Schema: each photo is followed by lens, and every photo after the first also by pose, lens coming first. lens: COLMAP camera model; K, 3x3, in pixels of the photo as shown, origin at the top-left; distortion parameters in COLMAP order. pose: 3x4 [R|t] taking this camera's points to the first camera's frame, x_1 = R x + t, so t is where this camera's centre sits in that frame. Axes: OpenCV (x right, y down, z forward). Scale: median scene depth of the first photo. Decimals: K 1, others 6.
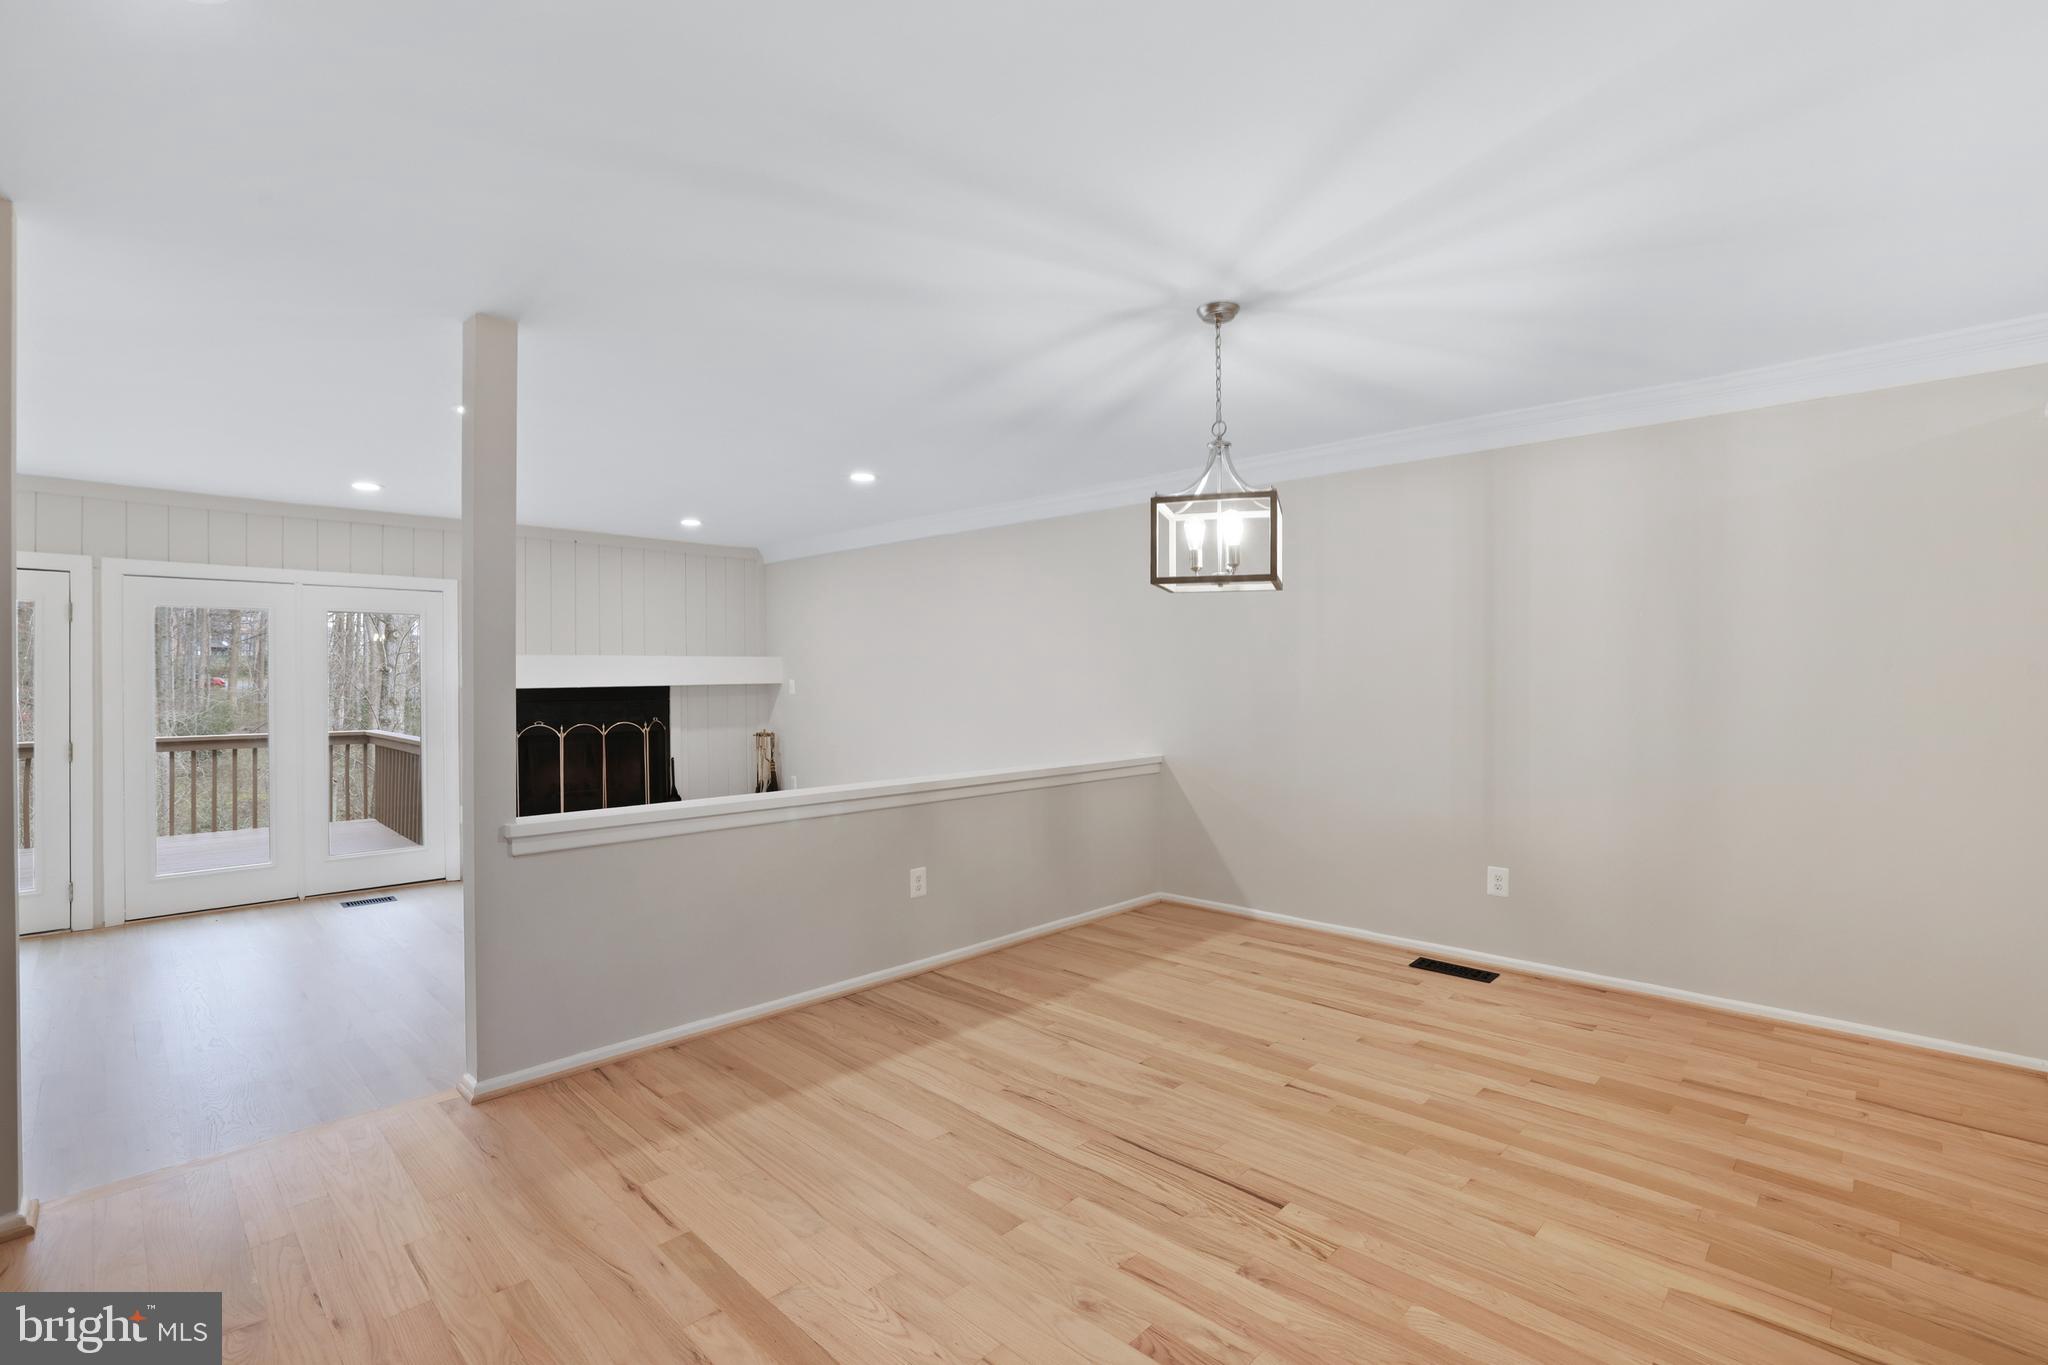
lens RADIAL K [[923.4, 0, 1039.7], [0, 923.4, 682.5], [0, 0, 1]] dist [-0.035976, 0.008361]
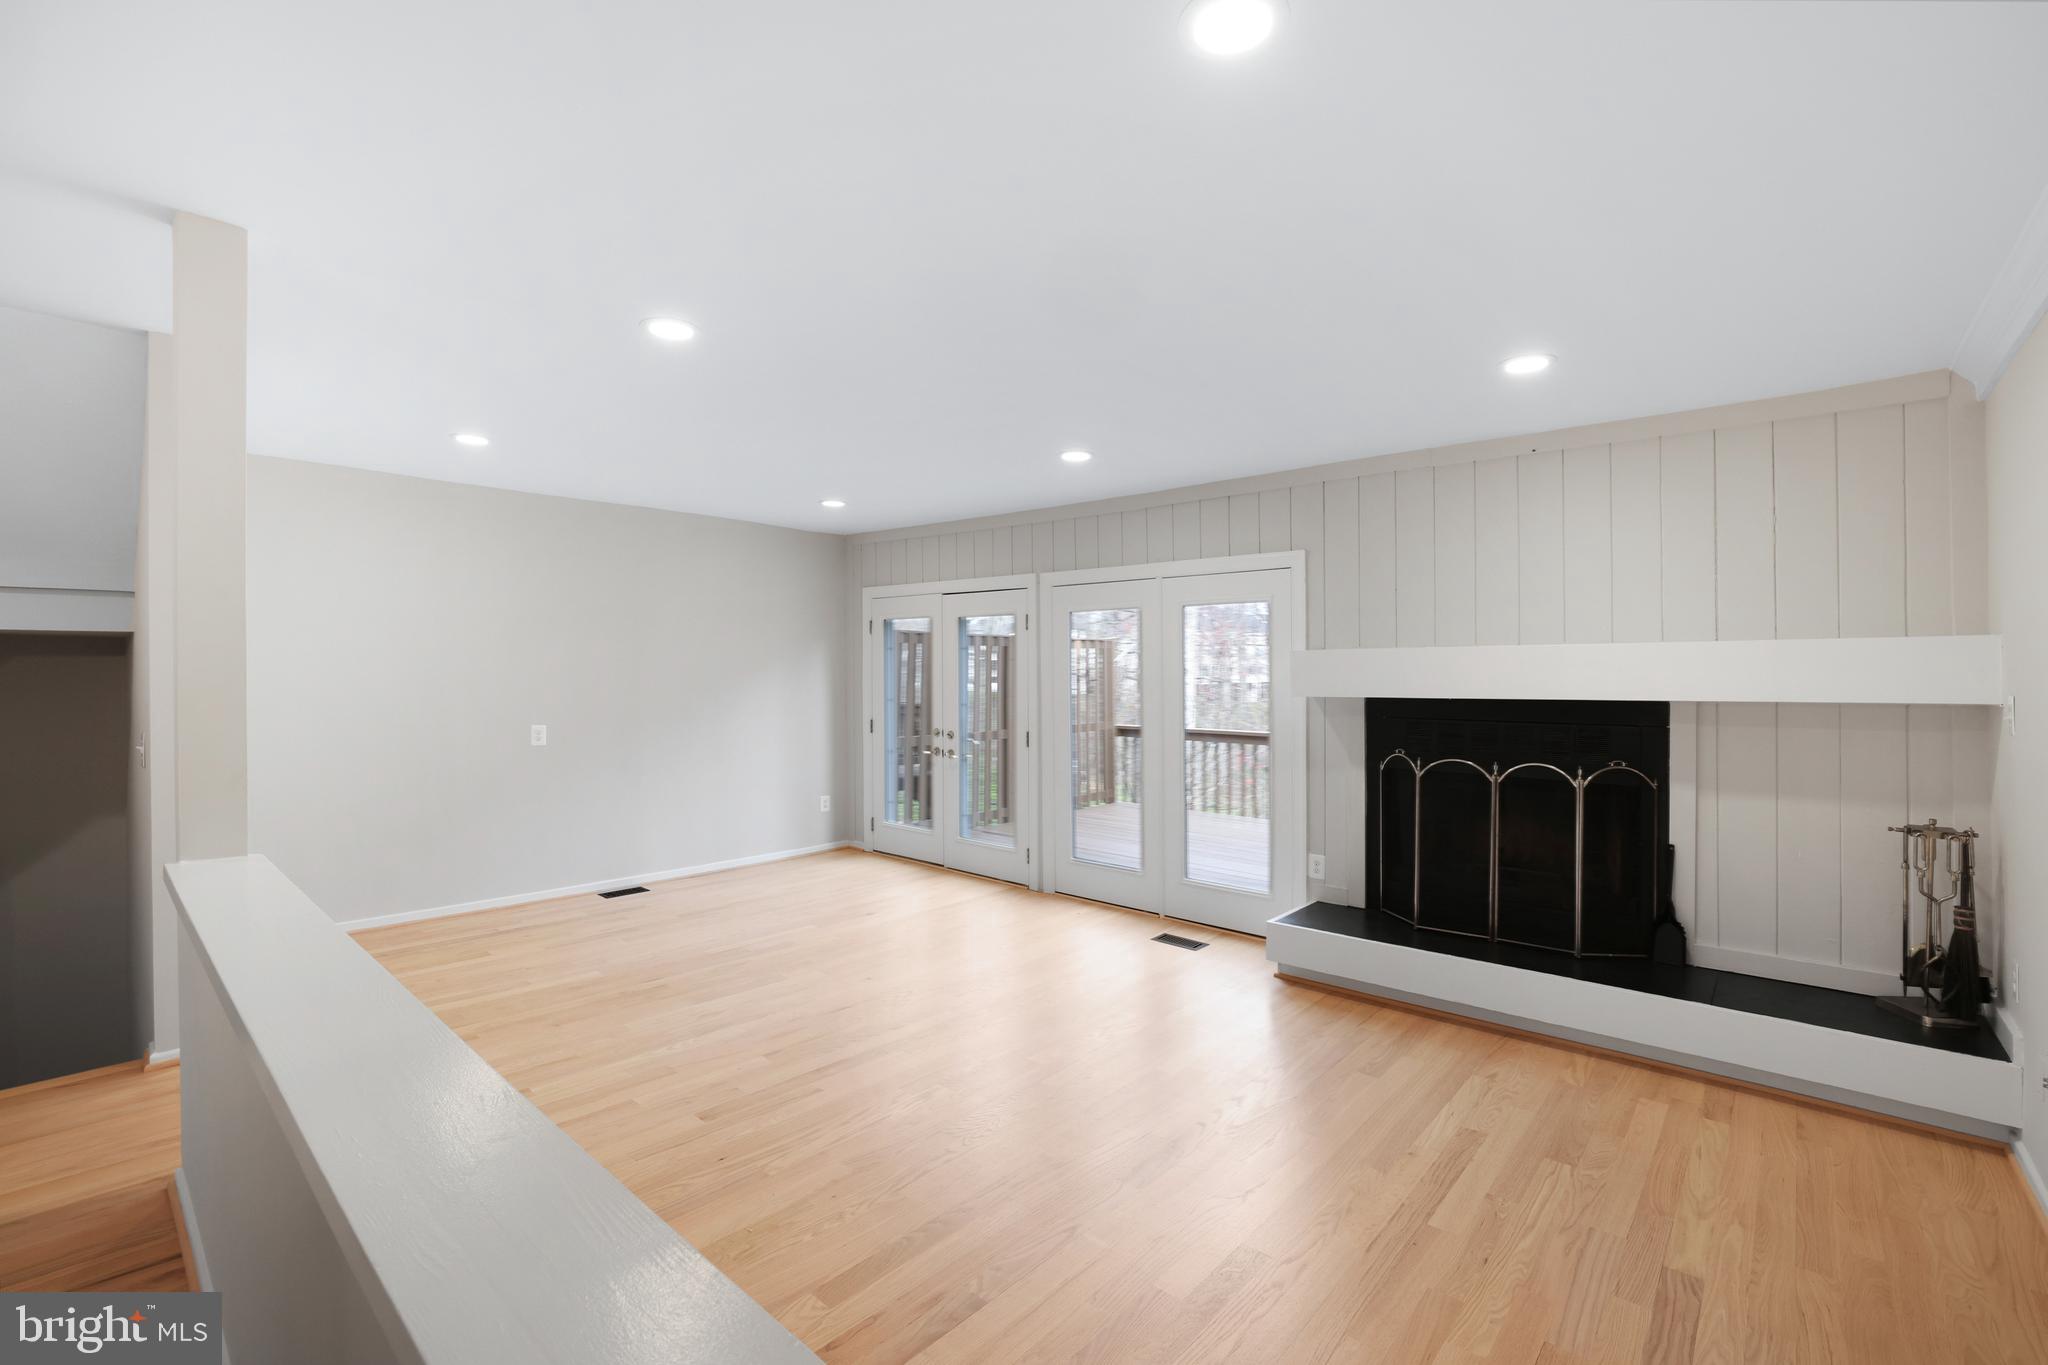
lens RADIAL K [[899.9, 0, 1004.6], [0, 899.9, 673.8], [0, 0, 1]] dist [-0.023571, 0.003638]
pose [[0.023359, 0.001143, -0.999726, 0.160917], [-0.014652, 0.999892, 0.000801, -0.012412], [0.999620, 0.014629, 0.023373, 1.241691]]
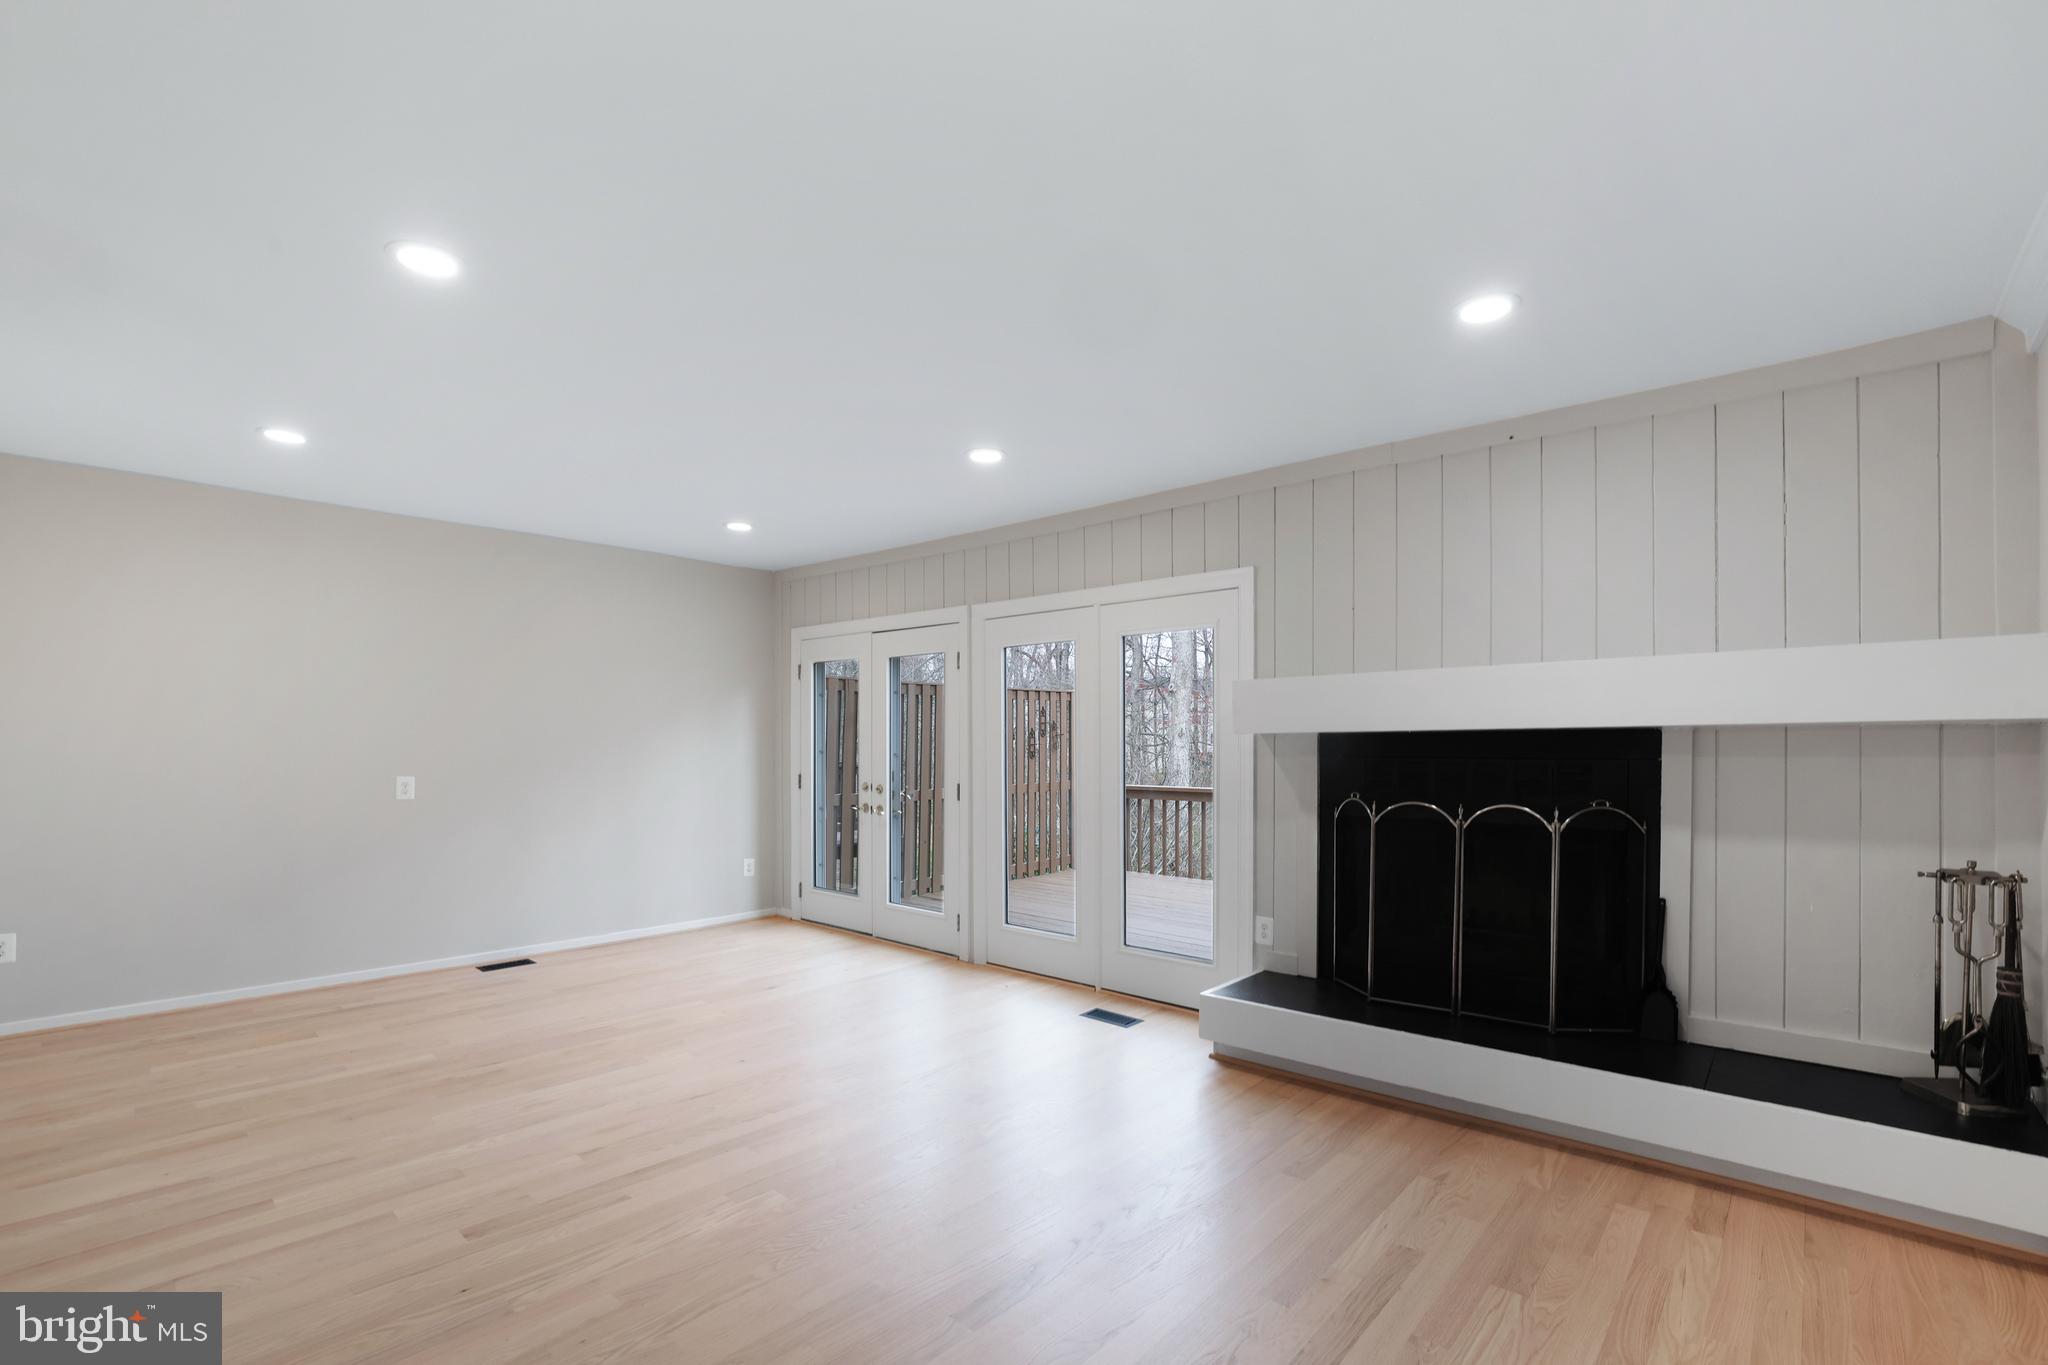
lens RADIAL K [[923.4, 0, 1022.6], [0, 923.4, 755.3], [0, 0, 1]] dist [-0.035976, 0.008361]
pose [[0.031484, 0.013399, -0.999414, 0.027134], [-0.009865, 0.999866, 0.013094, 0.026172], [0.999456, 0.009447, 0.031612, 1.374400]]
